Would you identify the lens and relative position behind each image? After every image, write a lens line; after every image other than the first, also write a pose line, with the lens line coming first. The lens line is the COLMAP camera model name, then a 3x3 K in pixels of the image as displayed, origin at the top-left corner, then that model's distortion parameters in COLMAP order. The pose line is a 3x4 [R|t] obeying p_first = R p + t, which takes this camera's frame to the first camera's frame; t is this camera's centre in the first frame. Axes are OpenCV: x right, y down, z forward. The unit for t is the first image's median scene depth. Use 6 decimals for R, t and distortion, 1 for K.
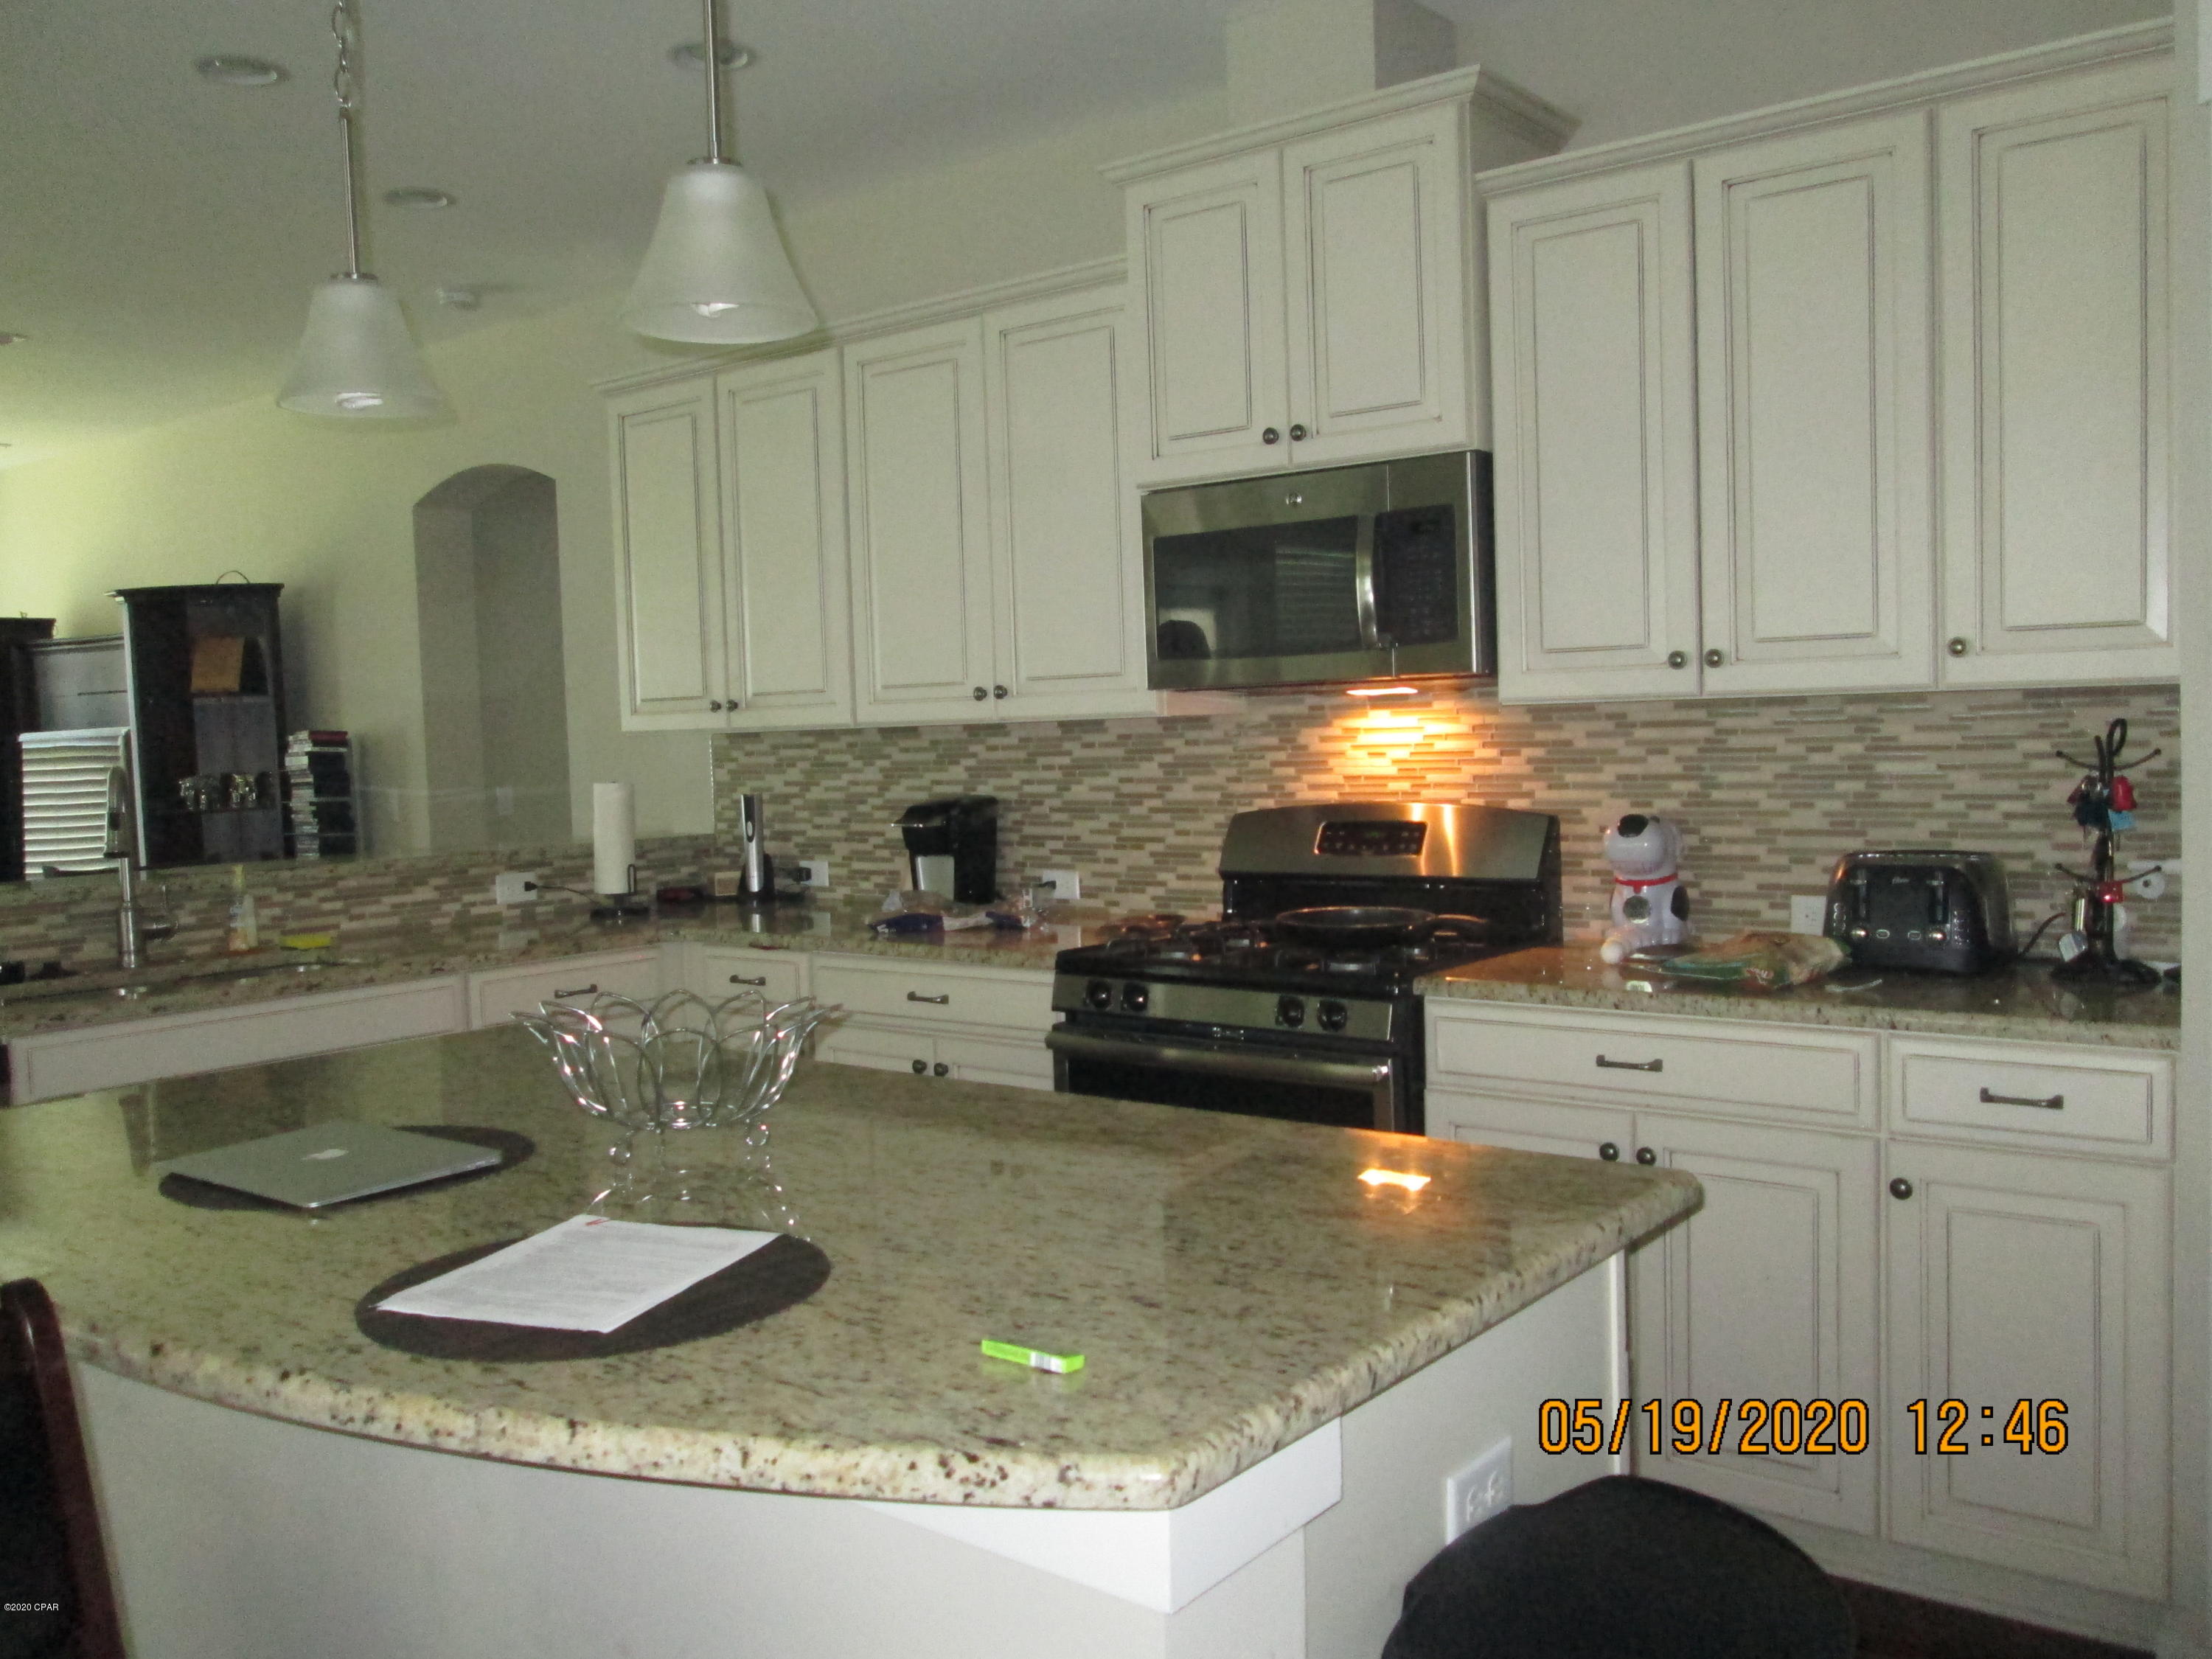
lens RADIAL K [[1838.2, 0, 1106.0], [0, 1838.2, 829.5], [0, 0, 1]] dist [-0.056984, 0.007498]
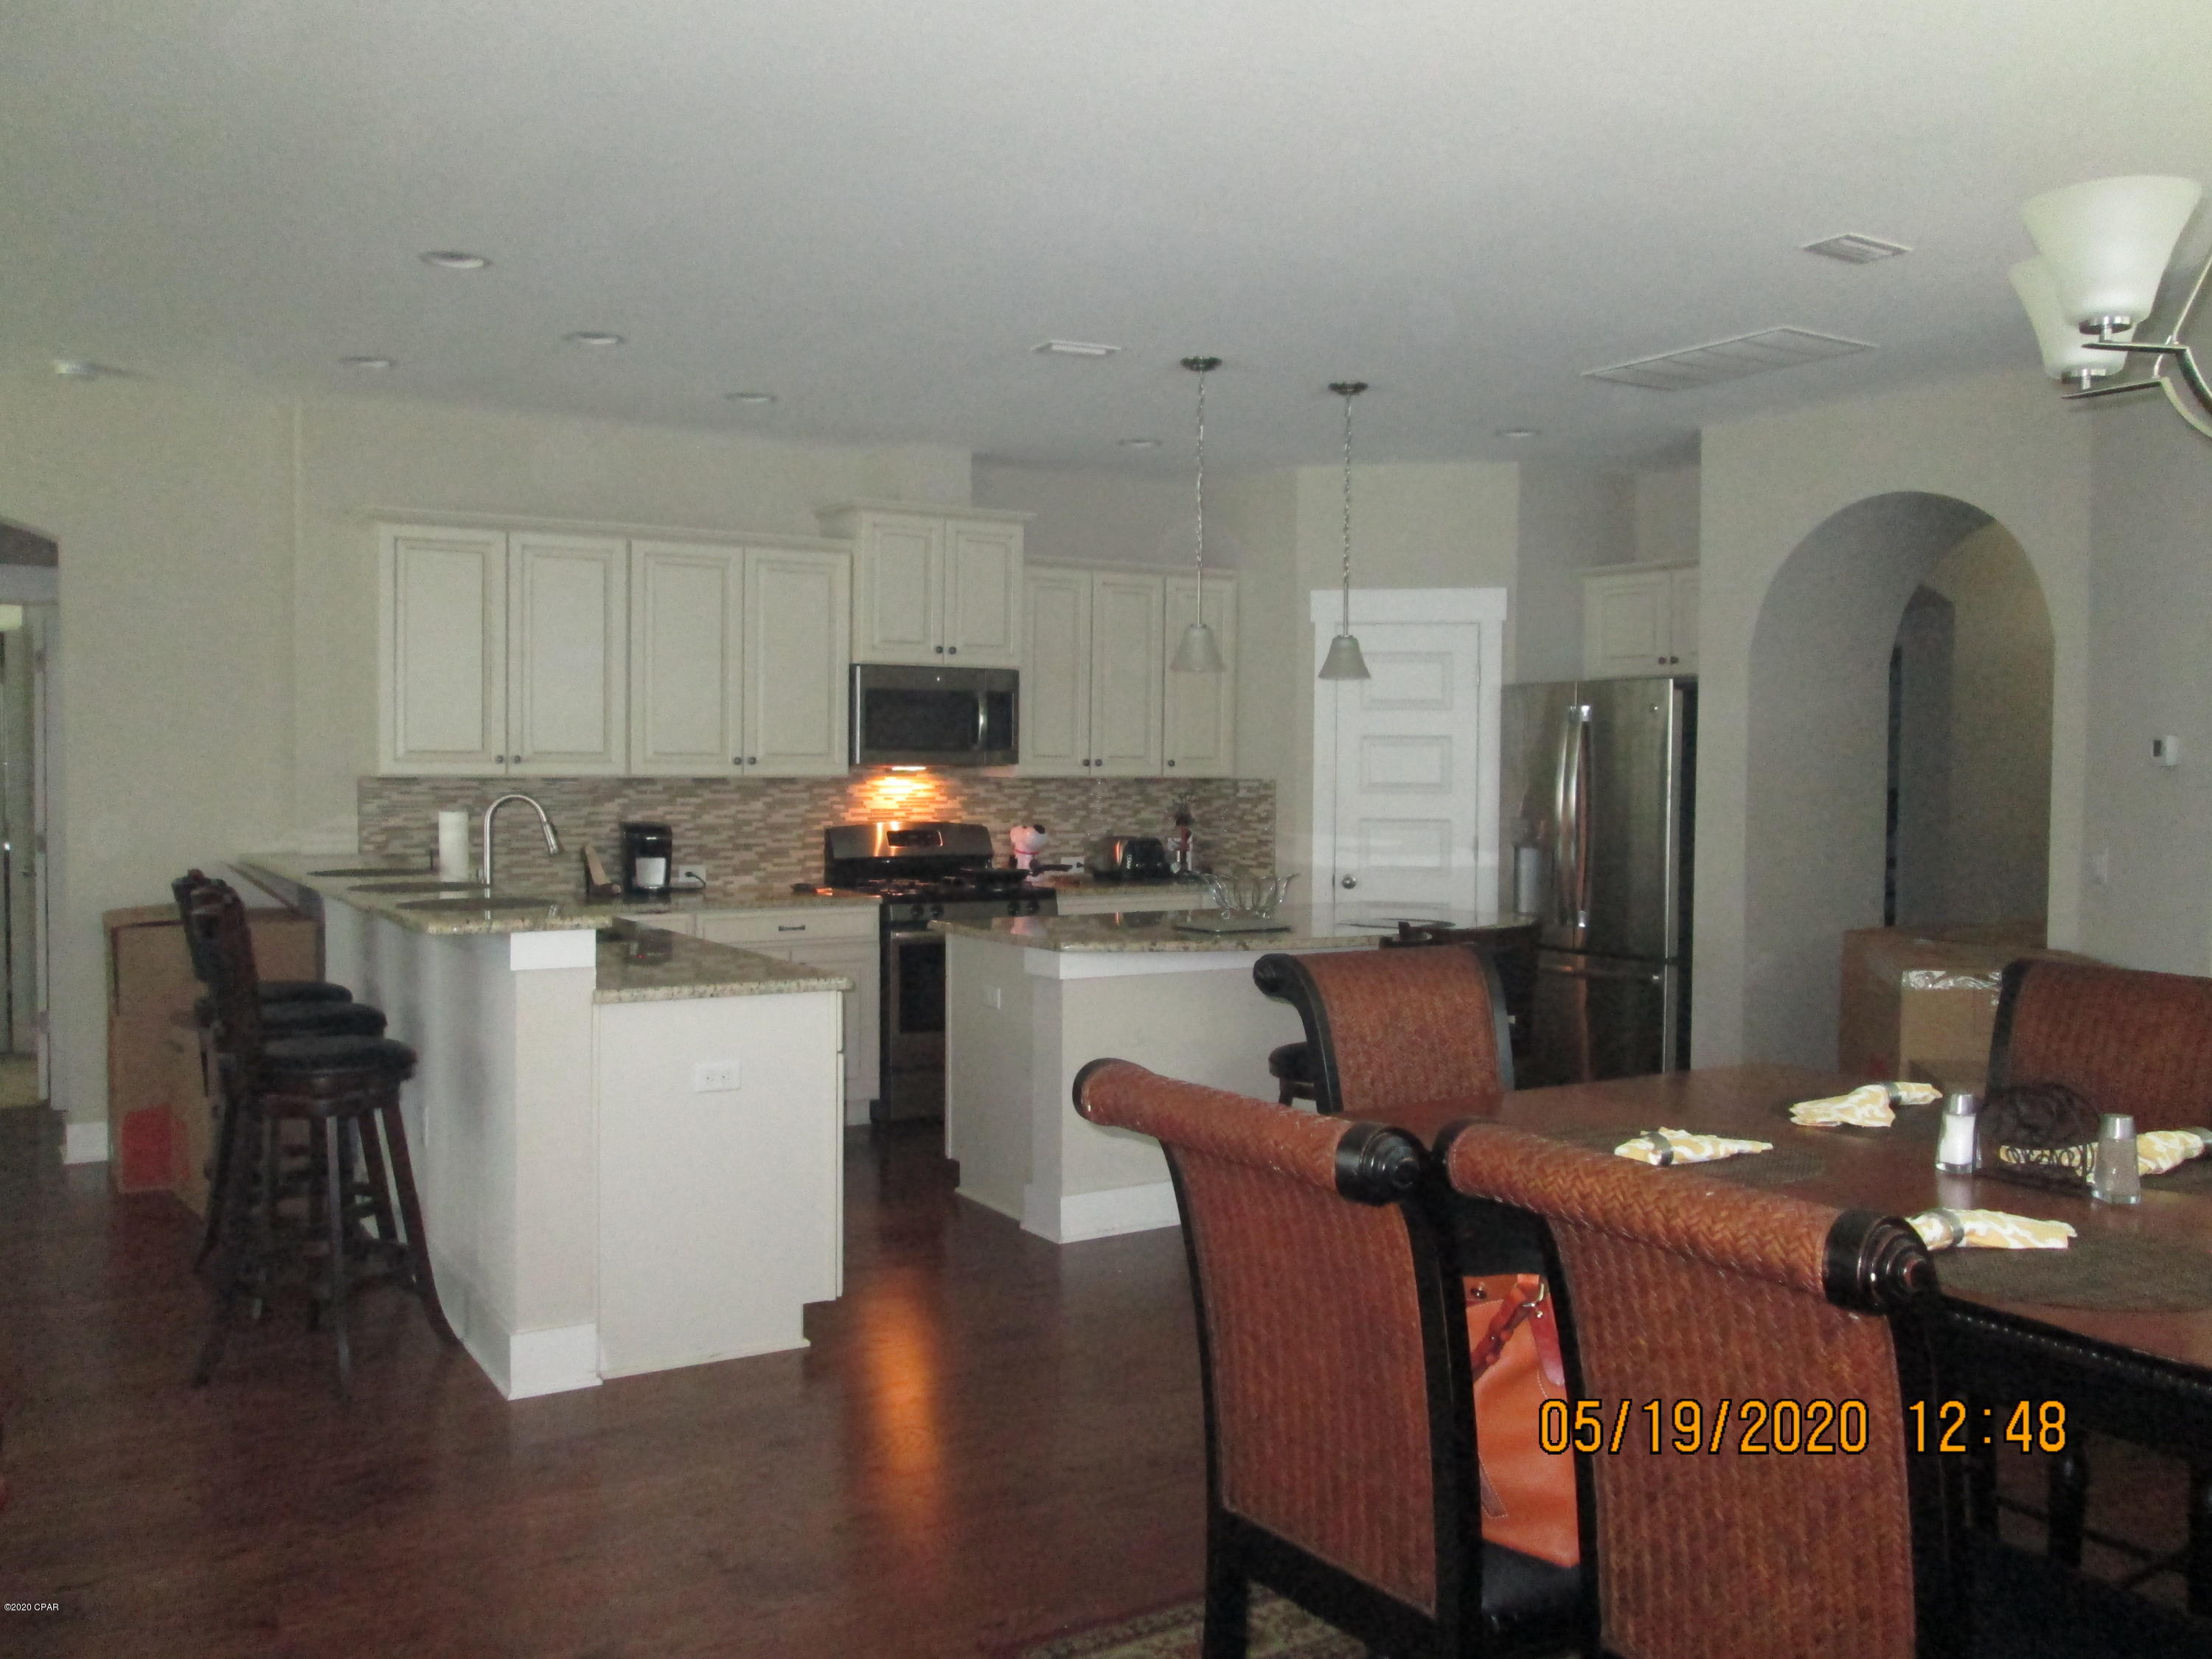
lens RADIAL K [[1838.2, 0, 1106.0], [0, 1838.2, 829.5], [0, 0, 1]] dist [-0.056984, 0.007498]
pose [[0.321584, 0.000158, 0.946881, -1.580829], [0.037188, 0.999226, -0.012797, 0.026385], [-0.946151, 0.039328, 0.321329, 0.106935]]
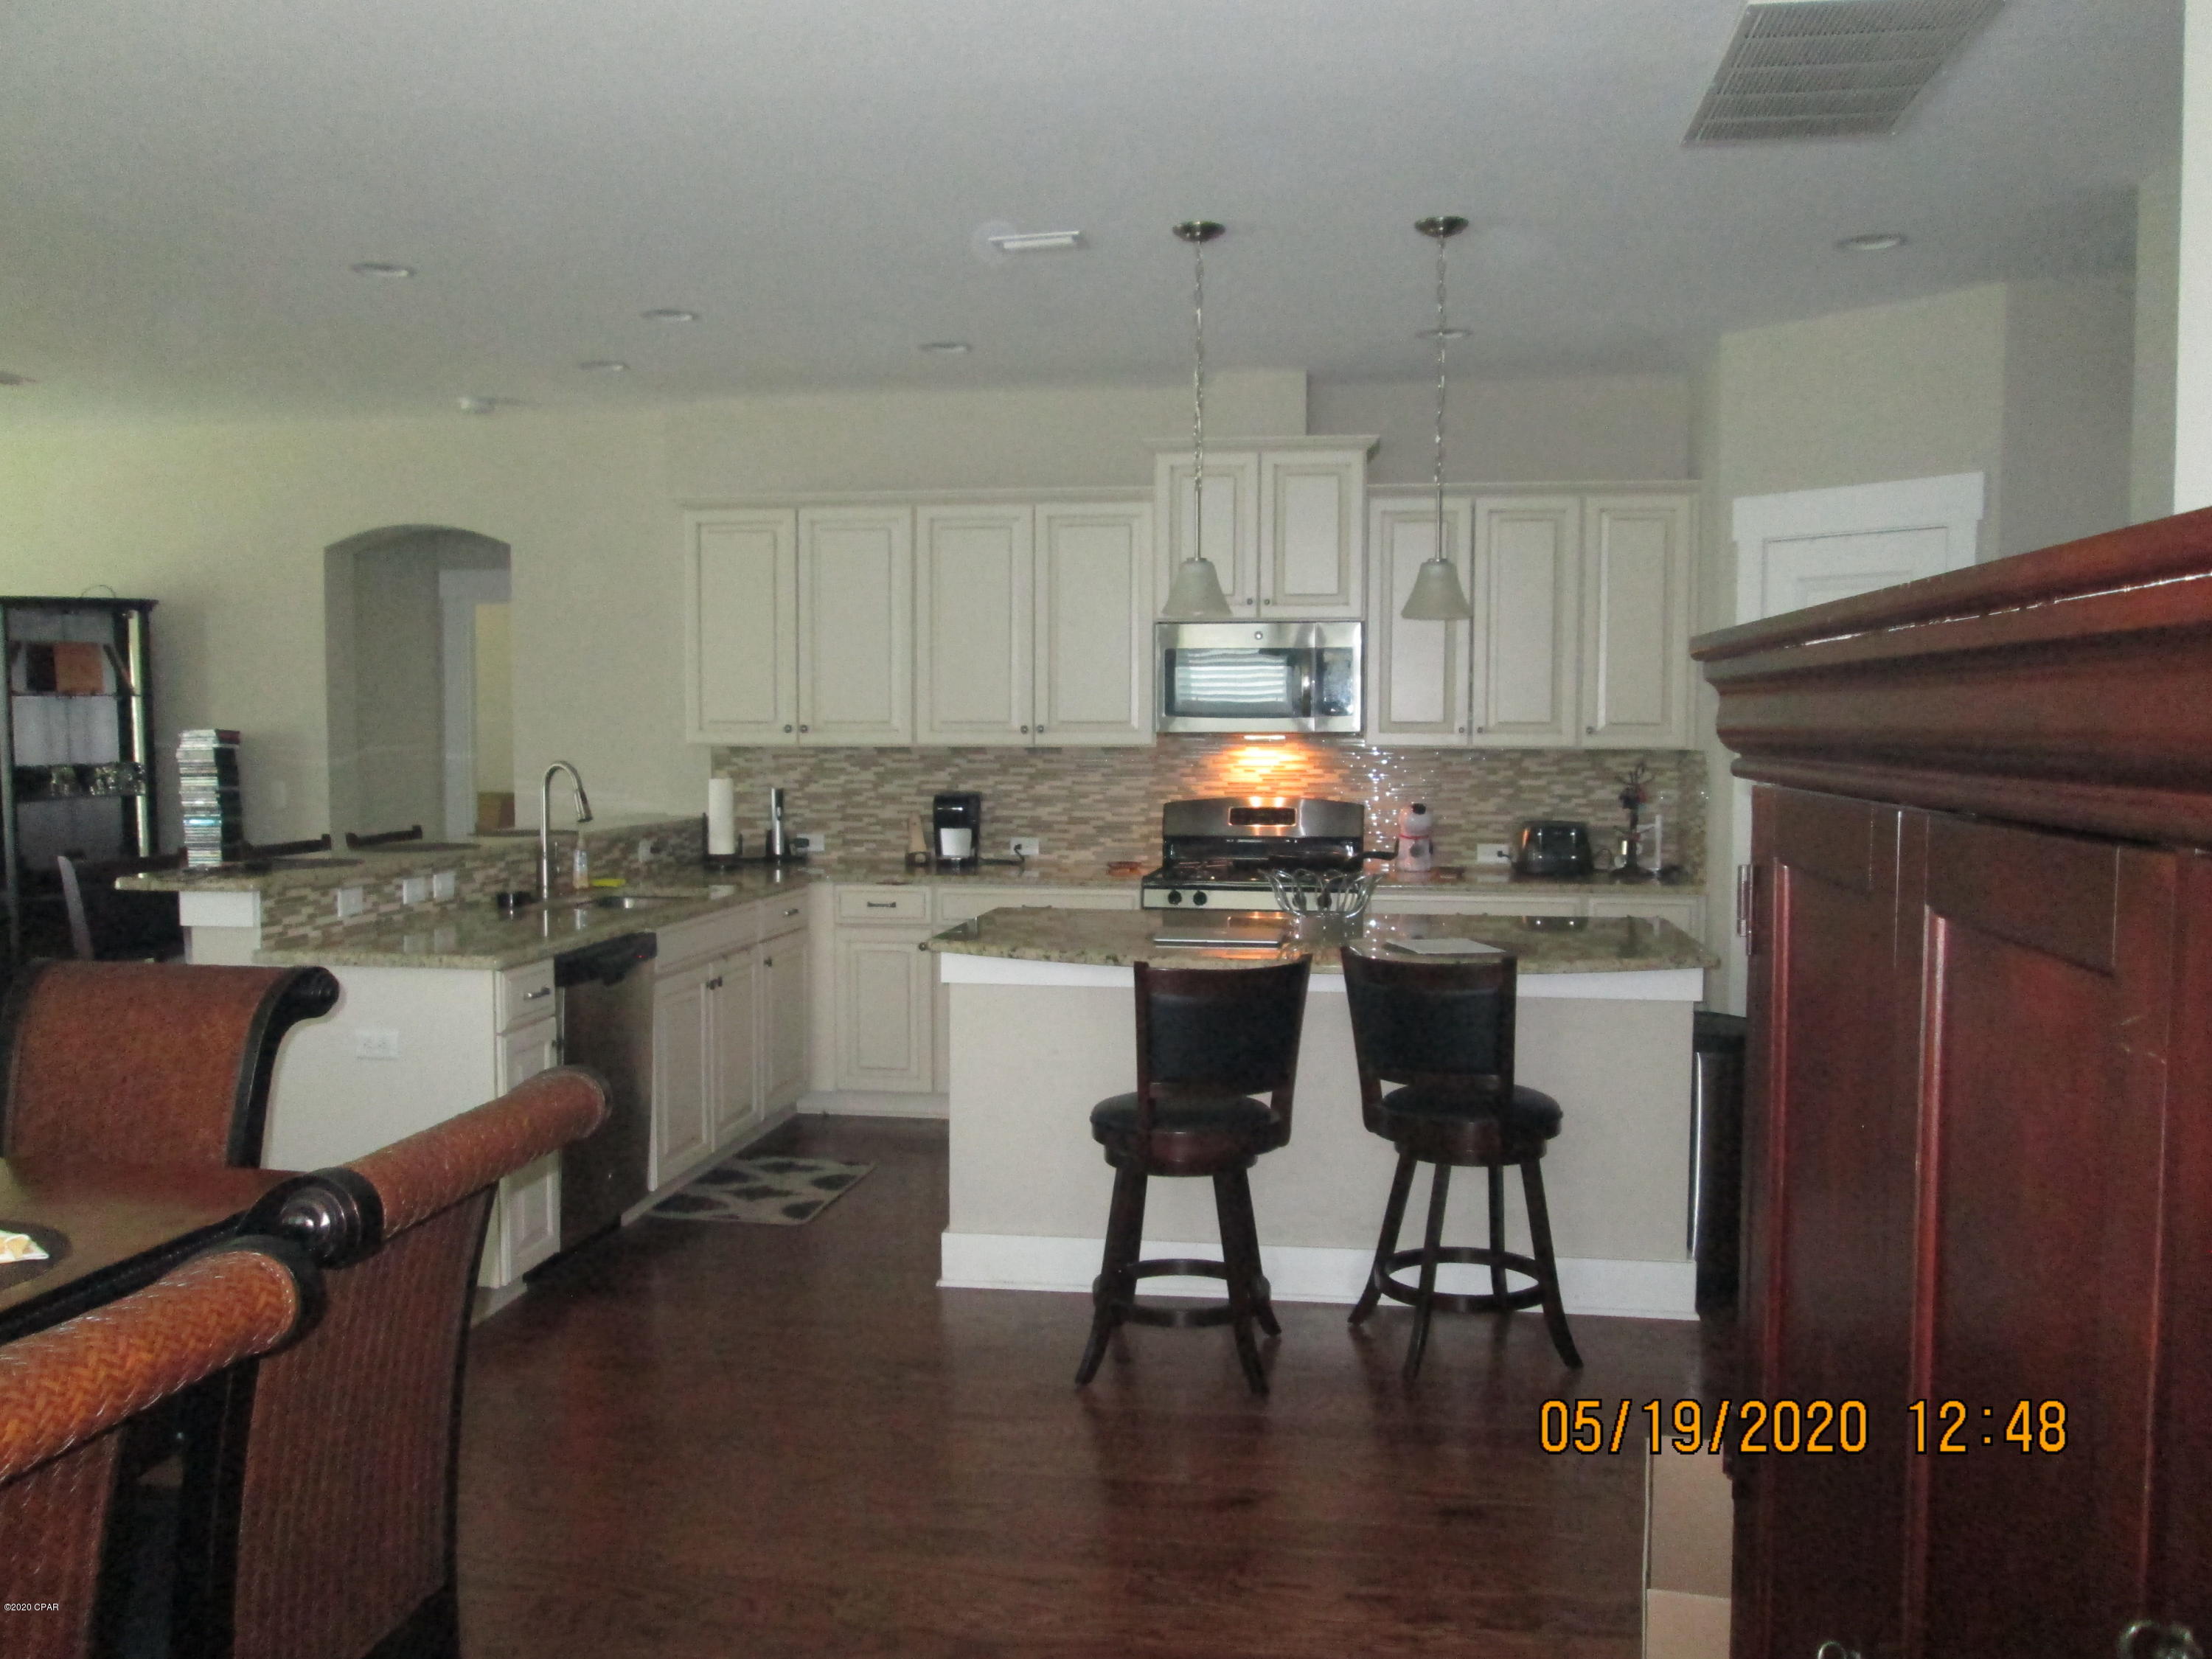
lens RADIAL K [[1838.2, 0, 1106.0], [0, 1838.2, 829.5], [0, 0, 1]] dist [-0.056984, 0.007498]
pose [[0.866134, 0.006030, 0.499776, -0.823269], [-0.001282, 0.999951, -0.009842, 0.032878], [-0.499810, 0.007883, 0.866099, -0.474582]]
